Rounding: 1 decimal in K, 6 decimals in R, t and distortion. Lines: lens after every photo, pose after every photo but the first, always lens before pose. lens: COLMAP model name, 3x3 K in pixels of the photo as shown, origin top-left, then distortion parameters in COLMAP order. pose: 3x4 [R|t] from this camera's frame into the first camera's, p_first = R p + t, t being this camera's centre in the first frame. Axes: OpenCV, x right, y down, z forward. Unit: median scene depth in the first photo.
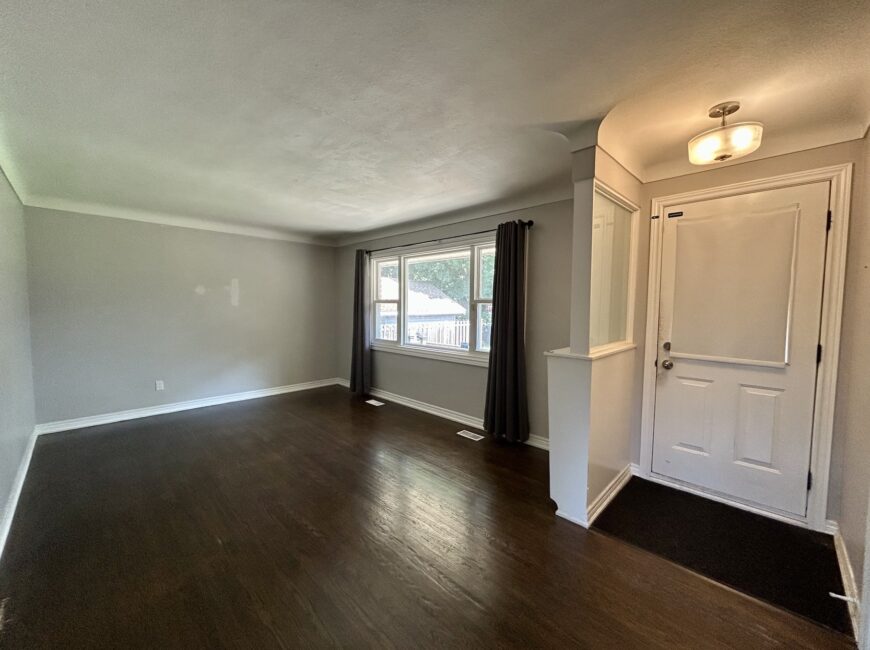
lens RADIAL K [[354.2, 0, 427.1], [0, 354.2, 321.8], [0, 0, 1]] dist [-0.003125, 0.002051]
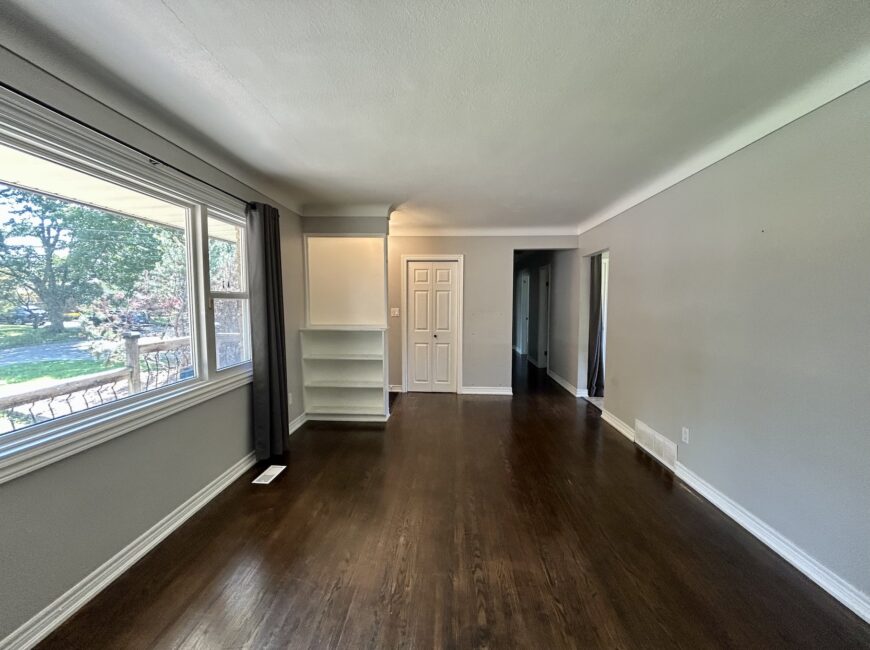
lens RADIAL K [[354.2, 0, 438.5], [0, 354.2, 330.3], [0, 0, 1]] dist [-0.003125, 0.002051]
pose [[-0.679910, -0.064477, 0.730456, -0.498524], [0.032090, 0.992556, 0.117483, -0.046852], [-0.732593, 0.103318, -0.672779, 0.926367]]
